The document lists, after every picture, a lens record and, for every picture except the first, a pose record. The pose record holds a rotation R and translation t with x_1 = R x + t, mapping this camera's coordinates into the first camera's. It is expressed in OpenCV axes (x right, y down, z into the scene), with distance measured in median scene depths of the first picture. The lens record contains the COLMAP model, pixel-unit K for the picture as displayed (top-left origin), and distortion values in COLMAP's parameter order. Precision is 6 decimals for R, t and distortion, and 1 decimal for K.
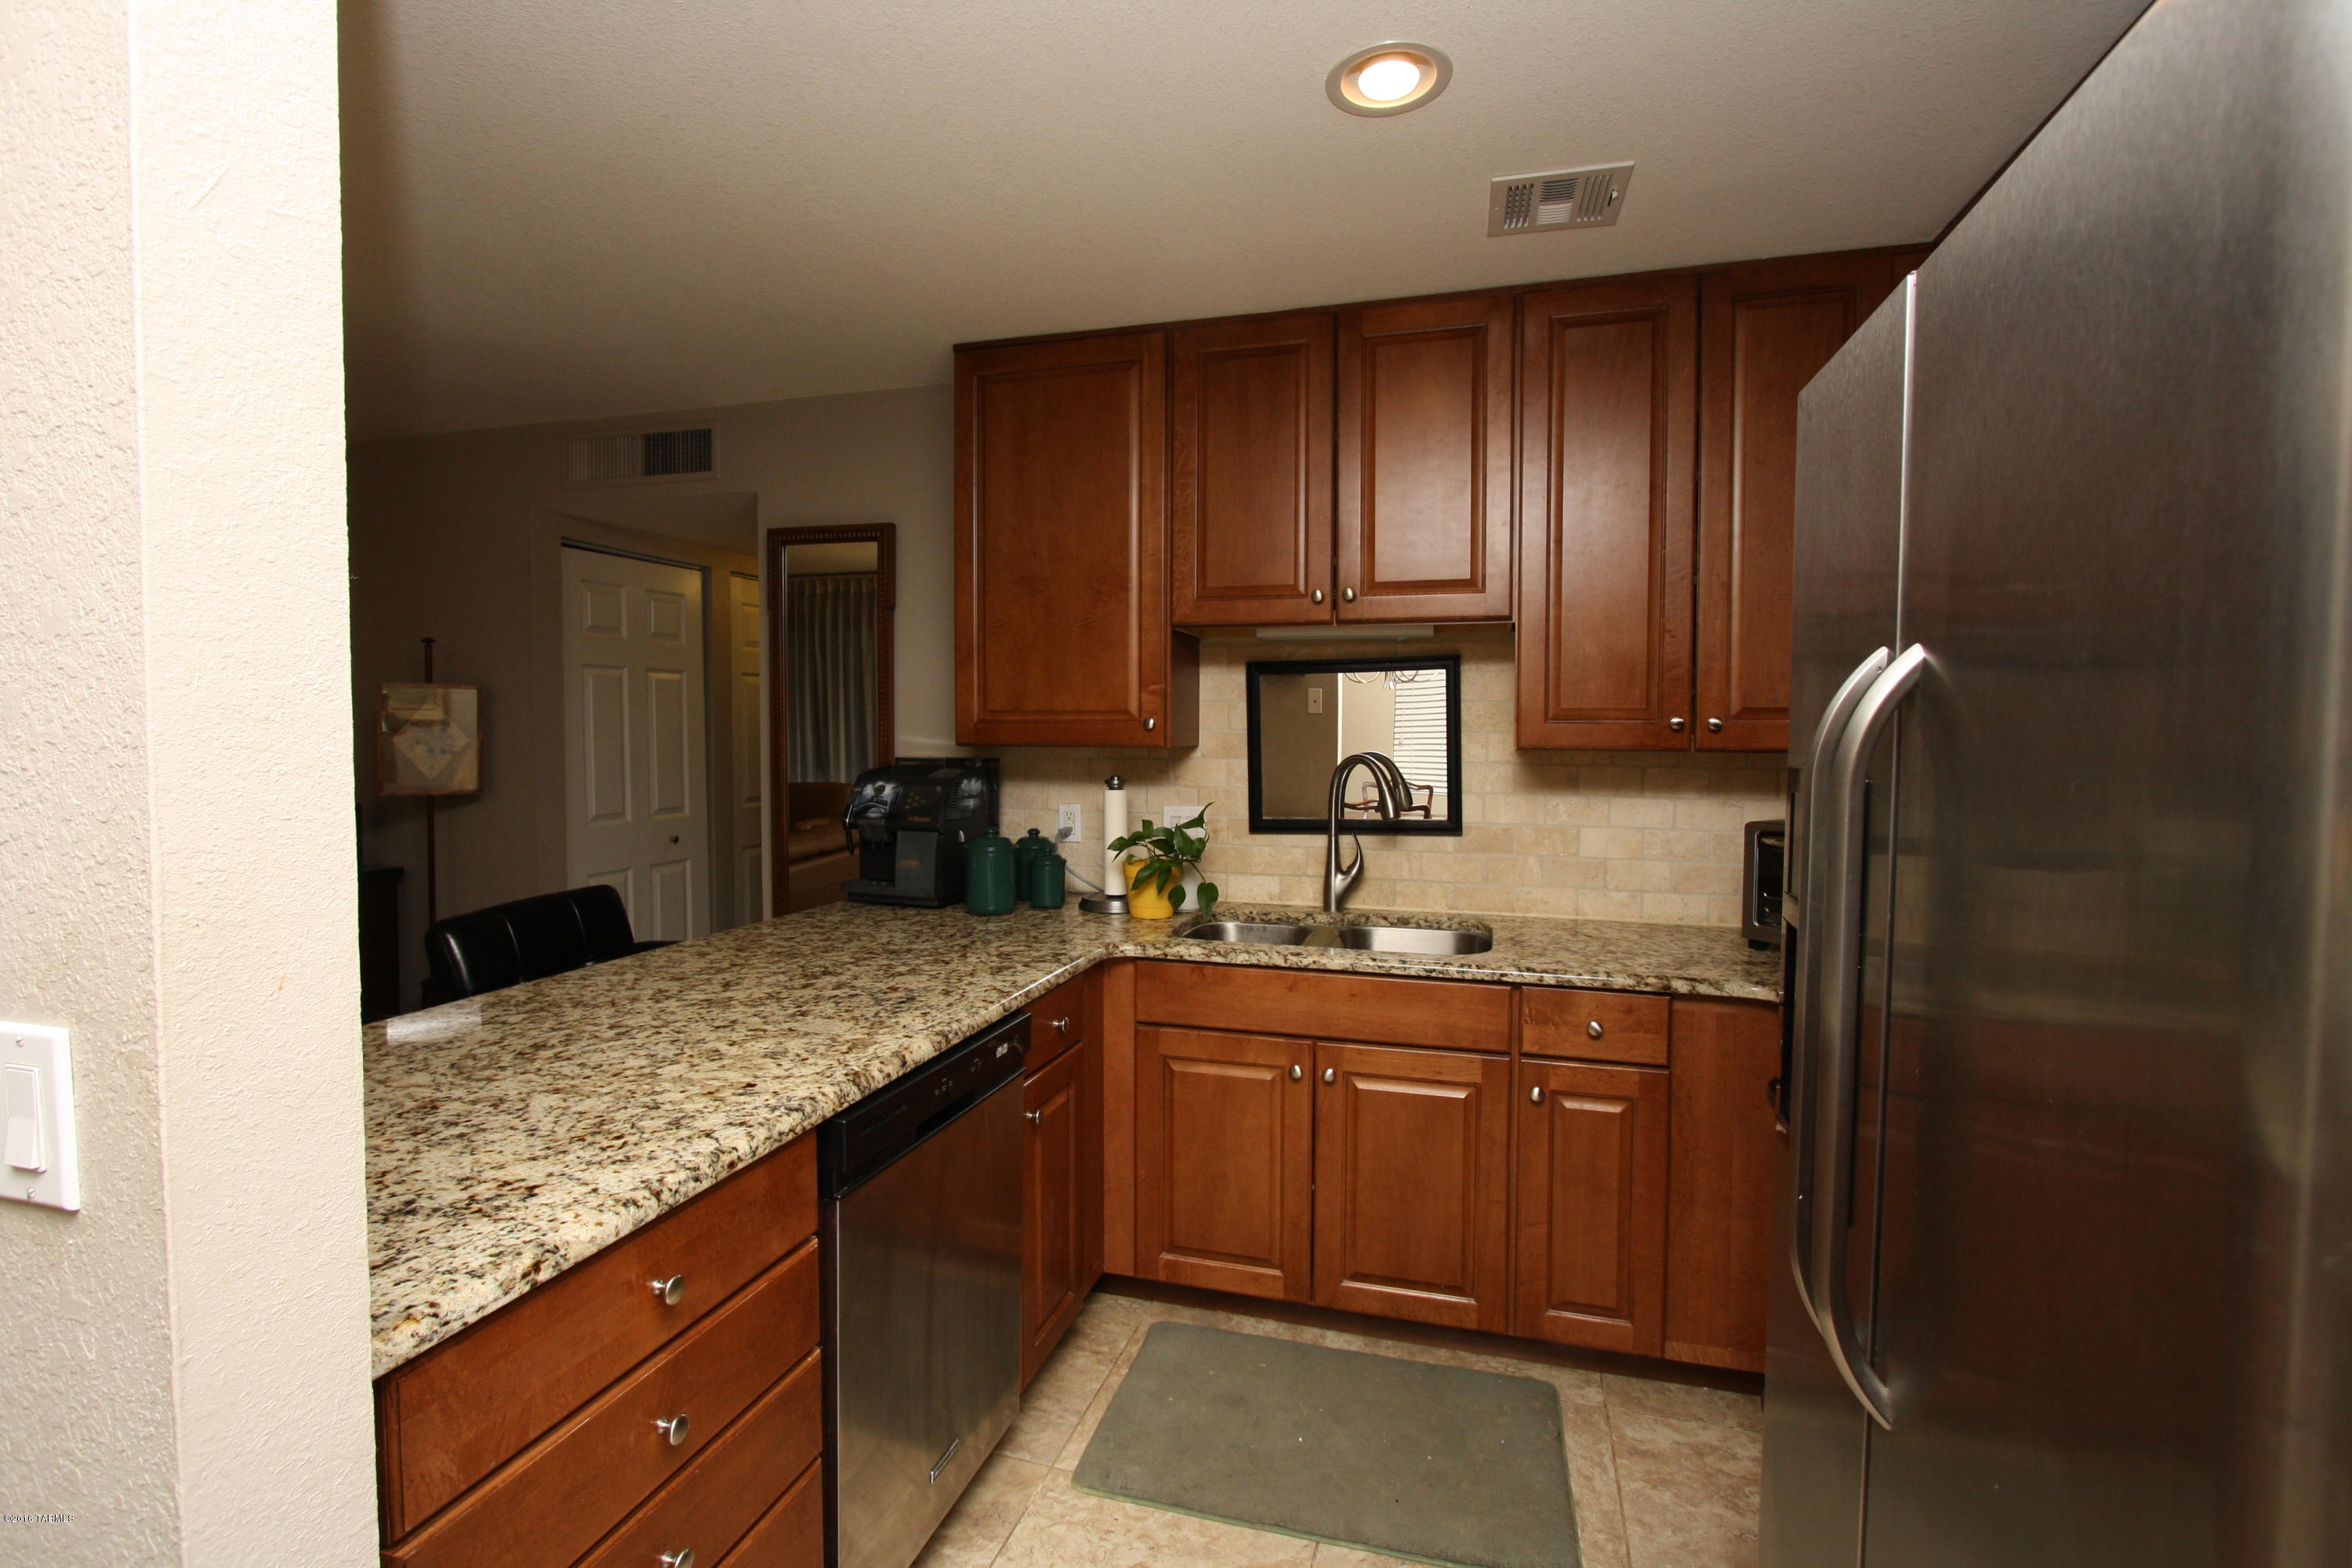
lens RADIAL K [[1097.1, 0, 1165.0], [0, 1097.1, 754.7], [0, 0, 1]] dist [-0.015702, 0.002928]
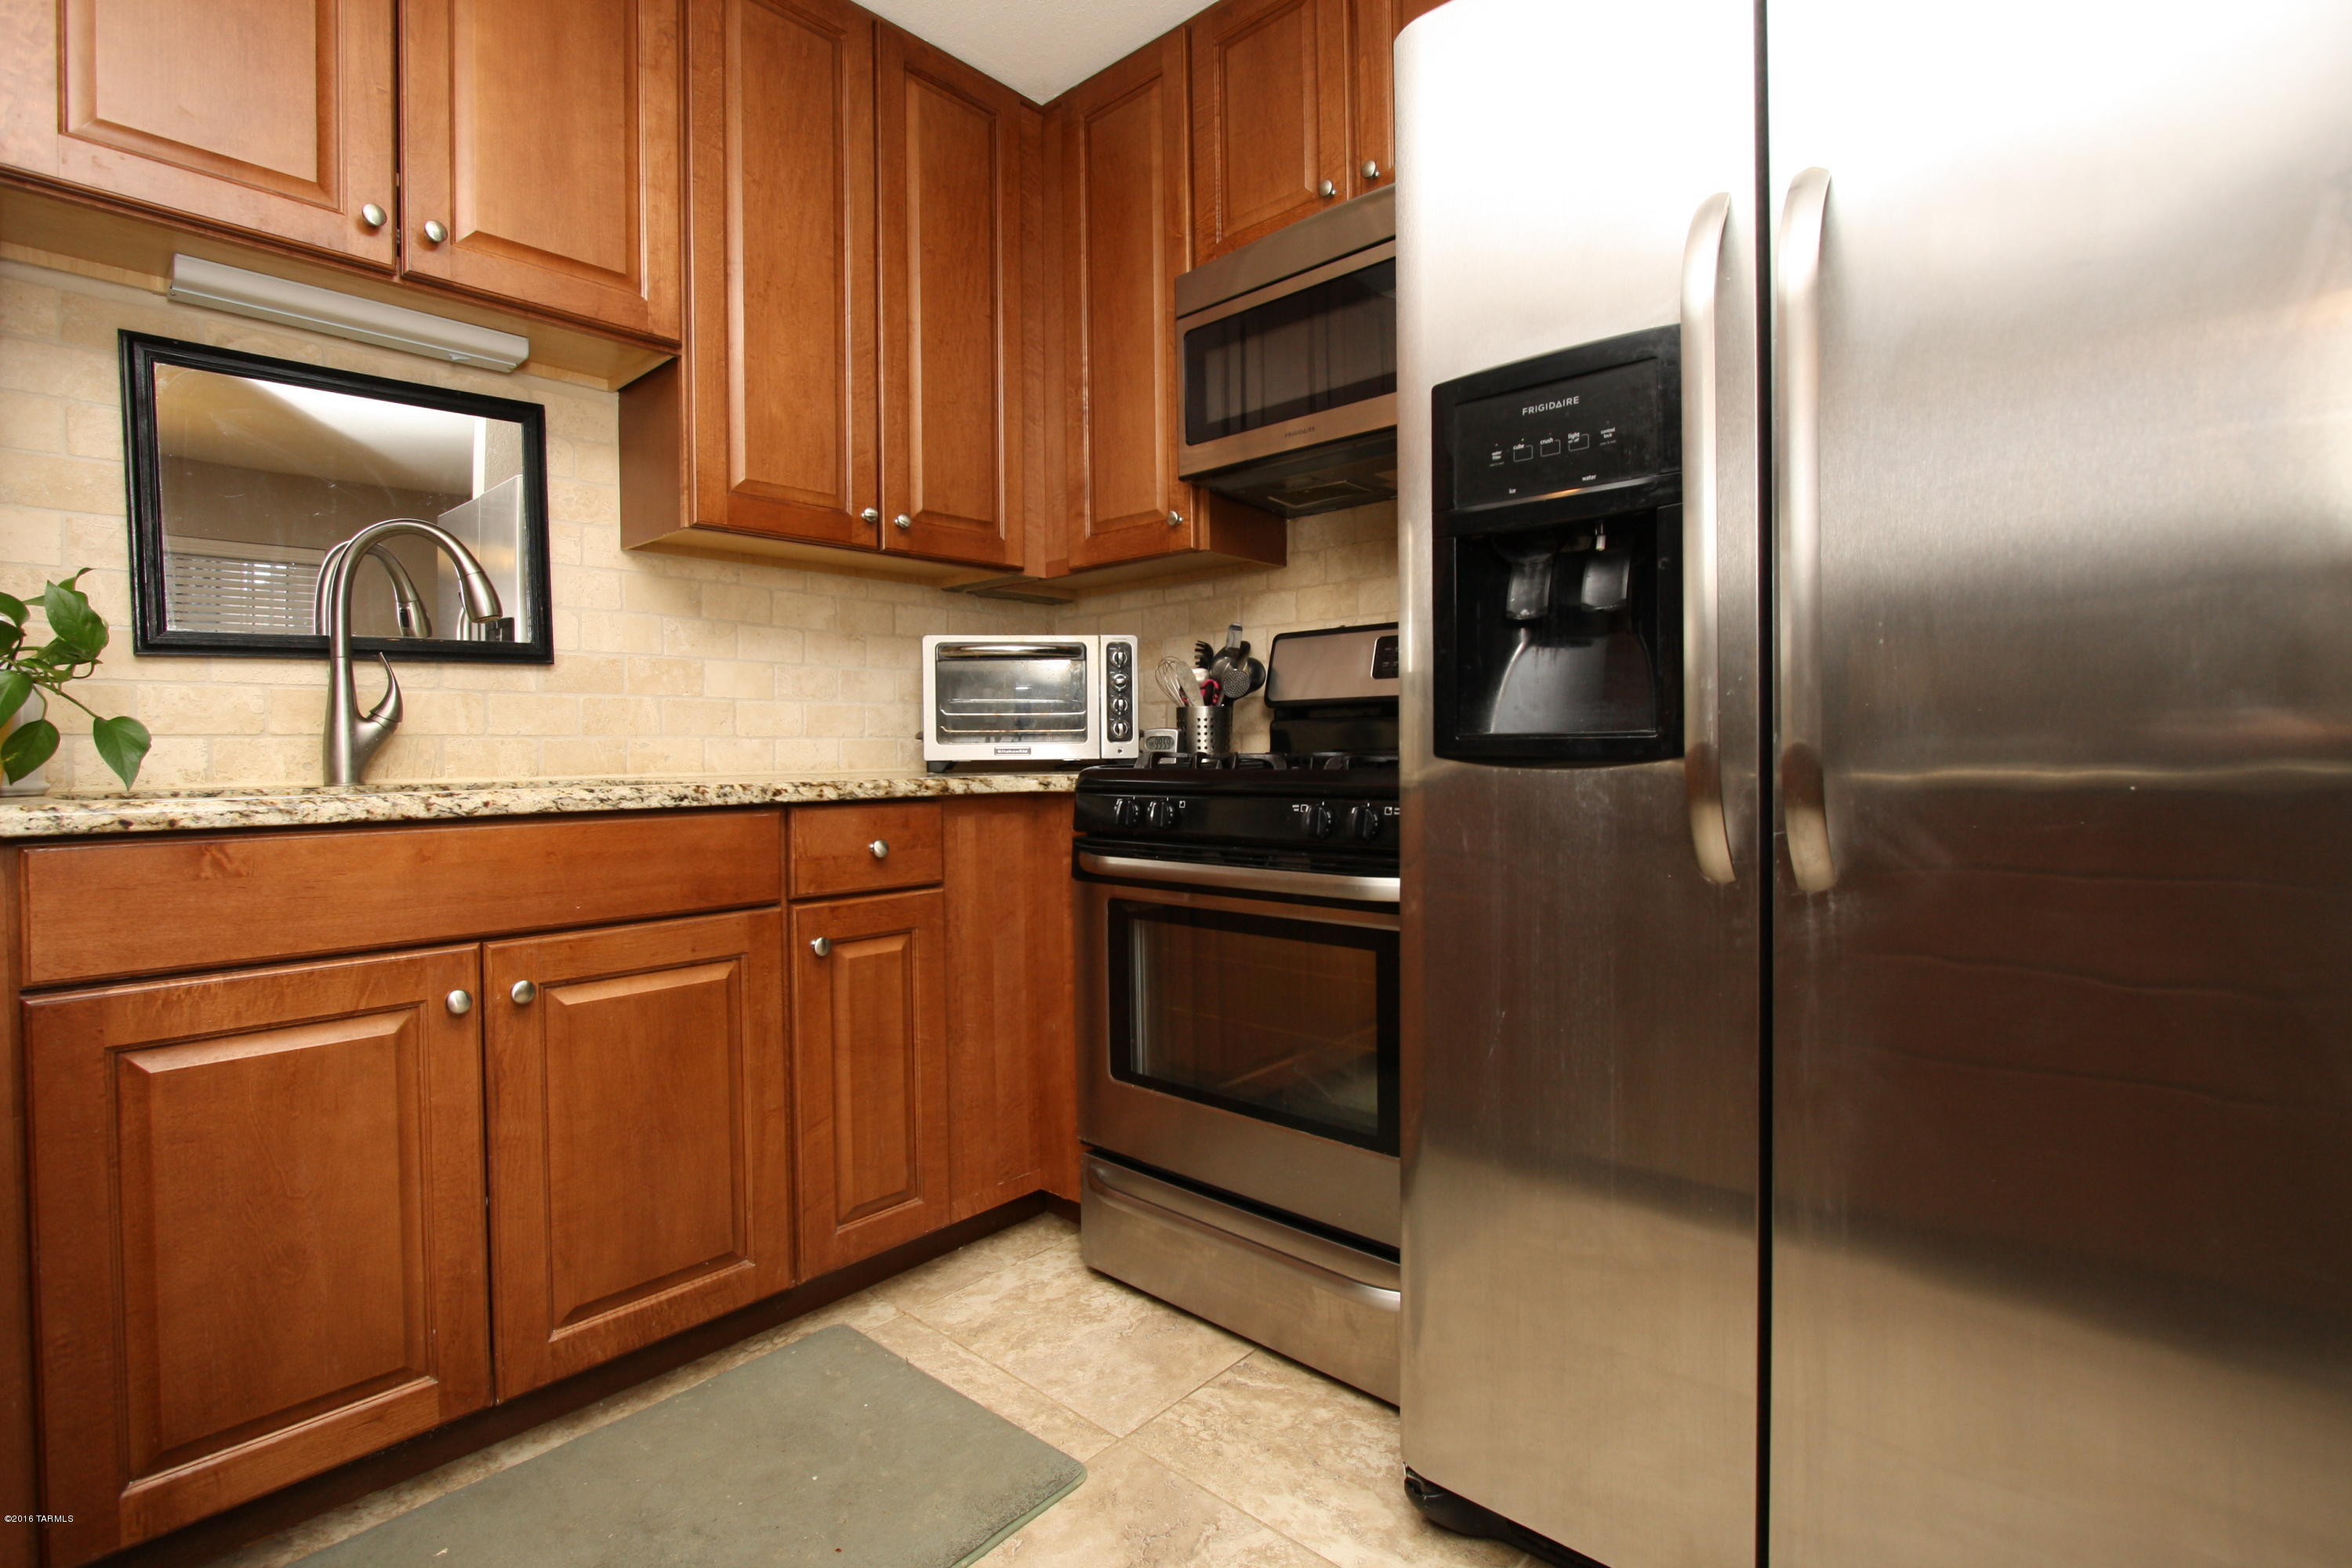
lens RADIAL K [[1097.1, 0, 1165.0], [0, 1097.1, 754.7], [0, 0, 1]] dist [-0.015702, 0.002928]
pose [[0.434035, -0.013808, 0.900790, -0.223352], [0.039458, 0.999214, -0.003695, 0.177449], [-0.900032, 0.037148, 0.434238, 0.421337]]
